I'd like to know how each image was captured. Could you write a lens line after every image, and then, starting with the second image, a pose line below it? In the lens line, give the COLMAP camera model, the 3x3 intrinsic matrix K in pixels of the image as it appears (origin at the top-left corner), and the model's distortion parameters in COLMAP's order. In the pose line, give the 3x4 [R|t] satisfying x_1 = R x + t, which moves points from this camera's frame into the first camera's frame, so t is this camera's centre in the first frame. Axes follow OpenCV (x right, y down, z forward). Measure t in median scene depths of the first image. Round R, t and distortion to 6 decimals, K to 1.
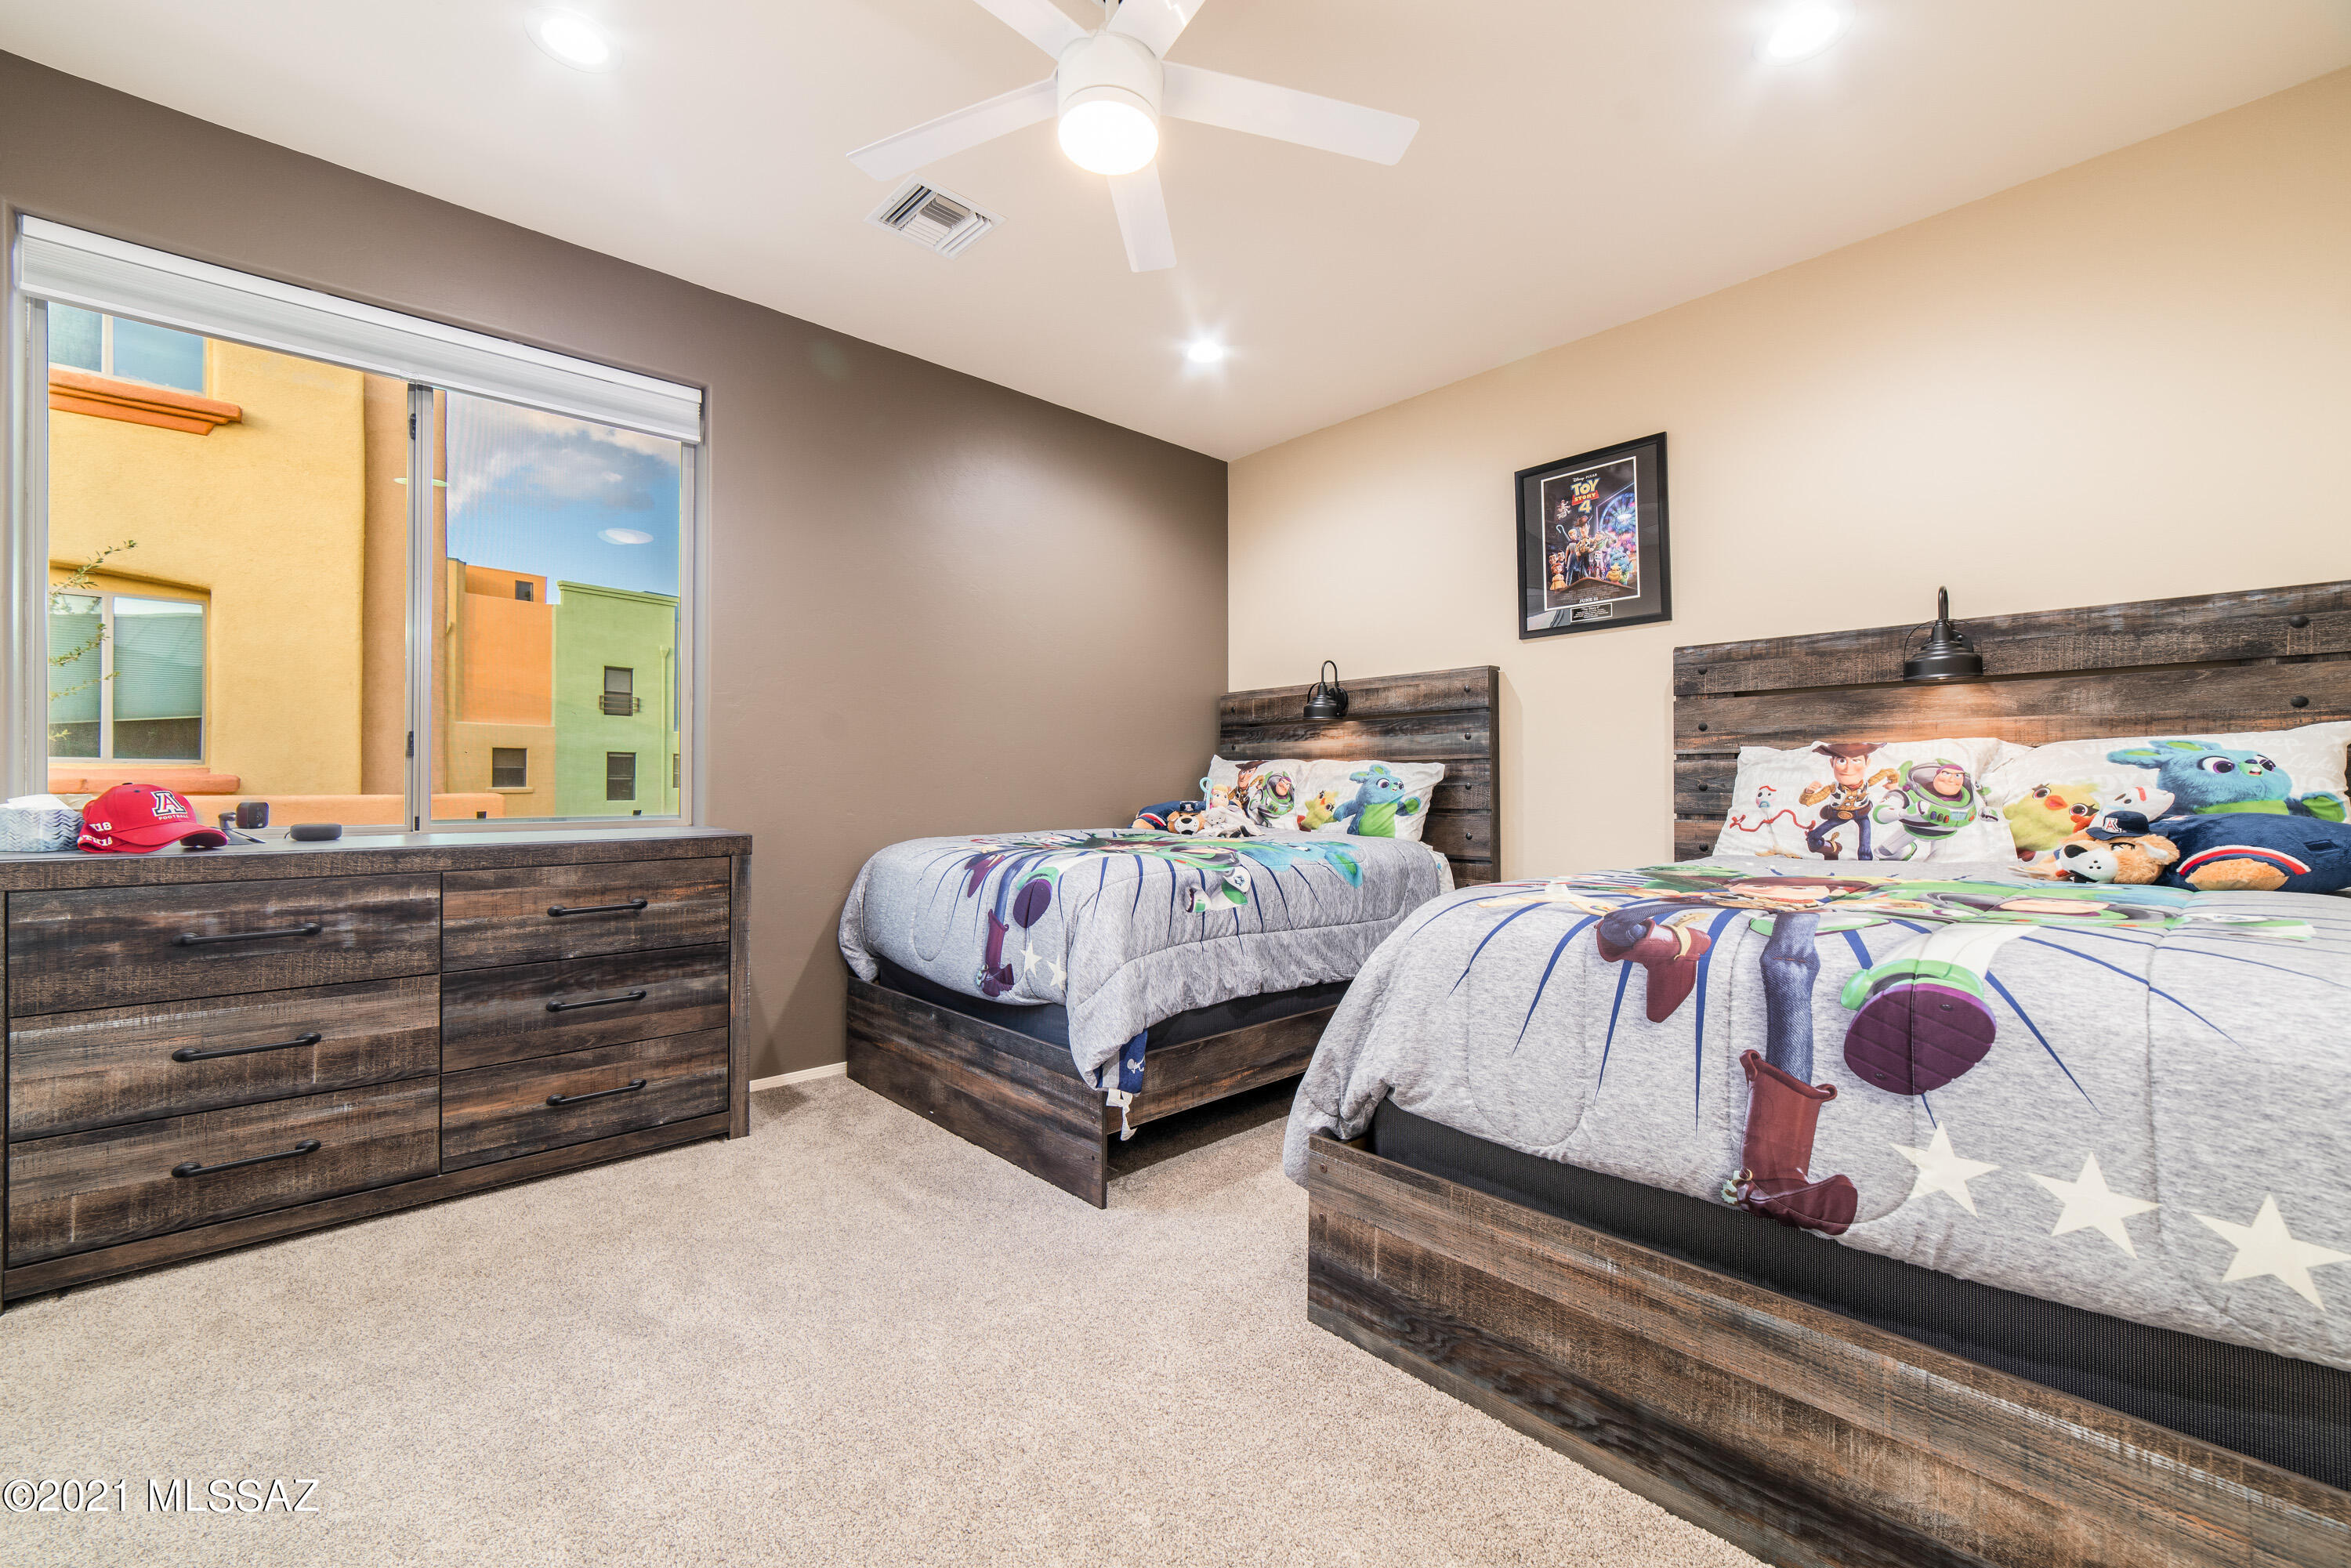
lens RADIAL K [[951.5, 0, 1158.1], [0, 951.5, 767.7], [0, 0, 1]] dist [-0.025382, 0.009260]
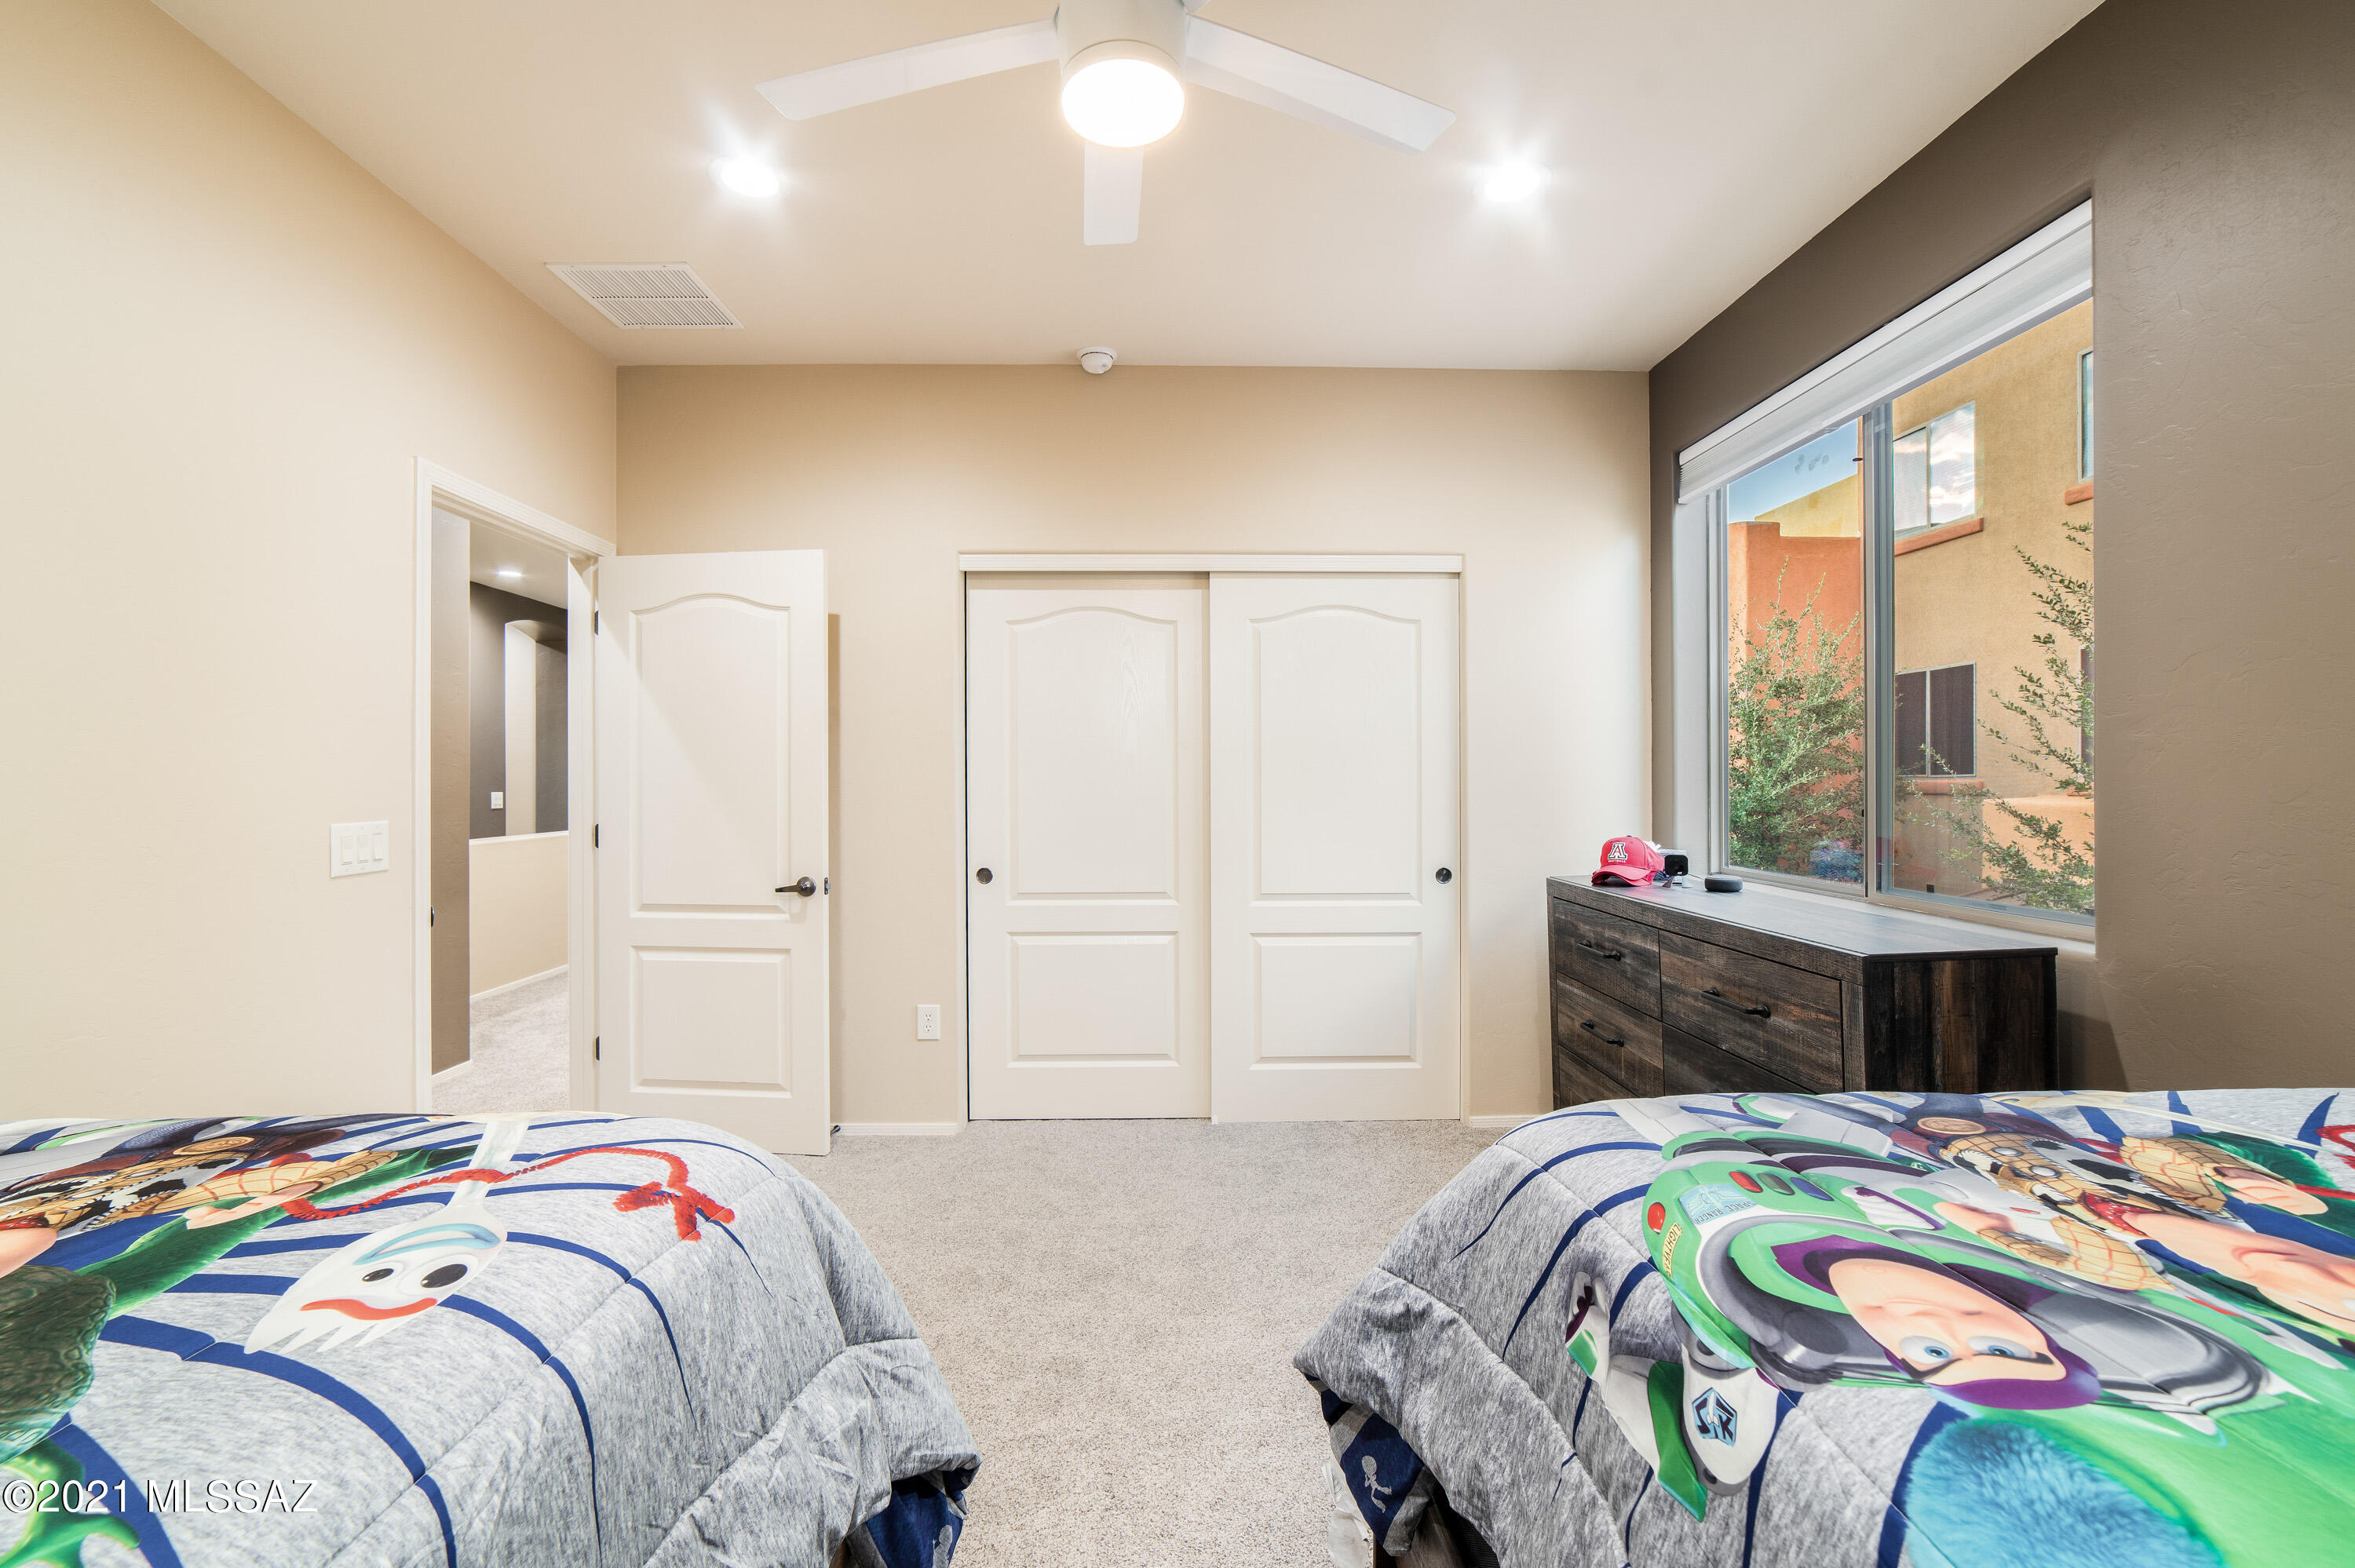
lens RADIAL K [[963.6, 0, 1179.6], [0, 963.6, 812.7], [0, 0, 1]] dist [-0.020900, 0.009755]
pose [[-0.649944, 0.022770, -0.759641, 0.384802], [0.008326, 0.999704, 0.022842, -0.047789], [0.759936, 0.008521, -0.649942, 1.123213]]
